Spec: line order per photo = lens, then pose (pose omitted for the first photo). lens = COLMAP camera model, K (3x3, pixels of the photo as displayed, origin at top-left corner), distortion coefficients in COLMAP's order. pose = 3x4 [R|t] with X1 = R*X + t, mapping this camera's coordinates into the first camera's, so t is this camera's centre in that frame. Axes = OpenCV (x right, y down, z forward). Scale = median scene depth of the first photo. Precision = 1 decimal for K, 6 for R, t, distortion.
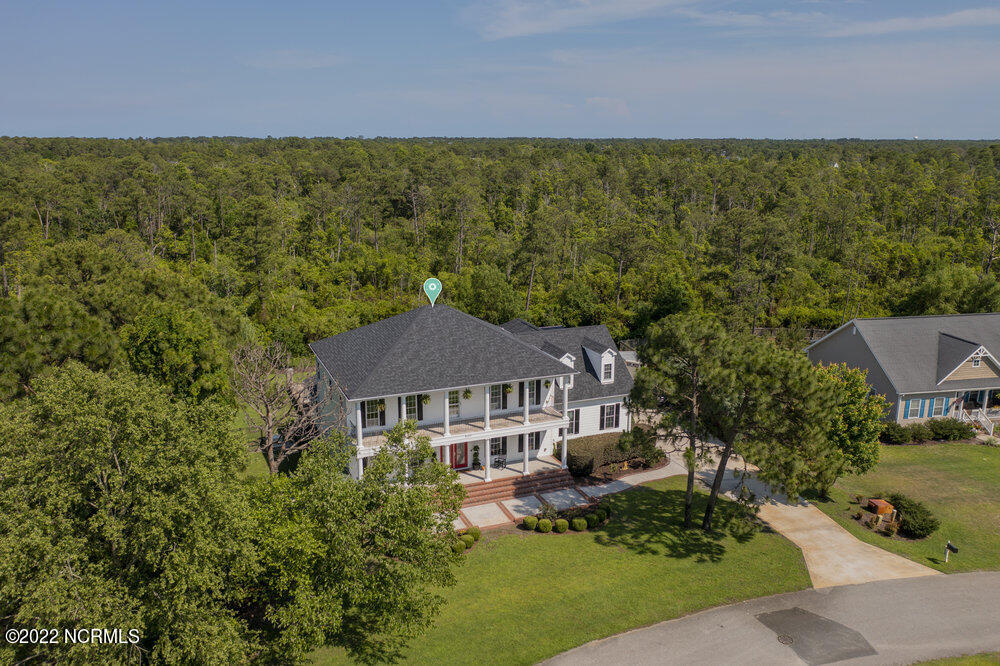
lens RADIAL K [[787.9, 0, 493.2], [0, 787.9, 331.0], [0, 0, 1]] dist [-0.020114, 0.000208]
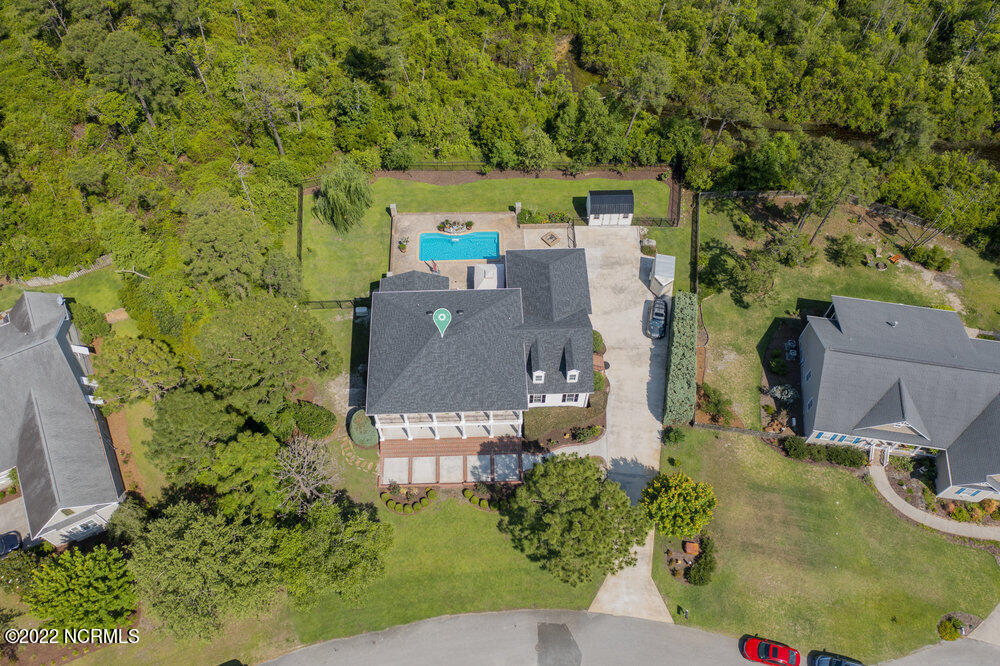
lens RADIAL K [[809.7, 0, 500.0], [0, 809.7, 333.0], [0, 0, 1]] dist [-0.011078, 0.006775]
pose [[0.940272, 0.290798, -0.176988, 0.285313], [-0.086074, 0.706097, 0.702864, -1.098944], [0.329362, -0.645650, 0.688954, 0.057205]]
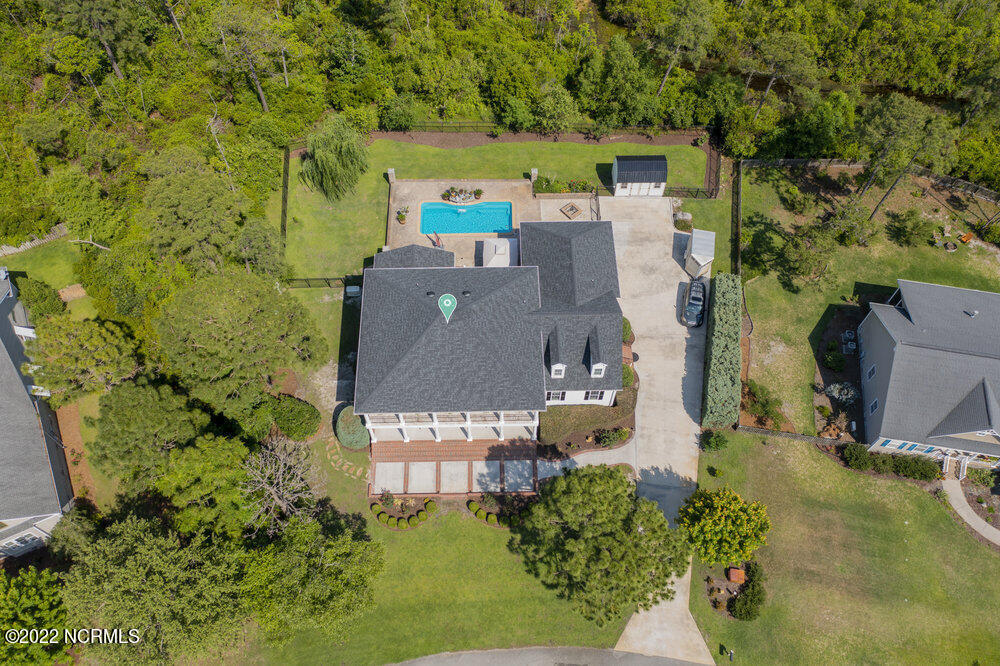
lens RADIAL K [[809.7, 0, 500.0], [0, 809.7, 333.0], [0, 0, 1]] dist [-0.011078, 0.006775]
pose [[0.935367, 0.306608, -0.176295, 0.229263], [-0.090124, 0.688635, 0.719485, -0.936068], [0.342003, -0.657094, 0.671760, 0.220432]]
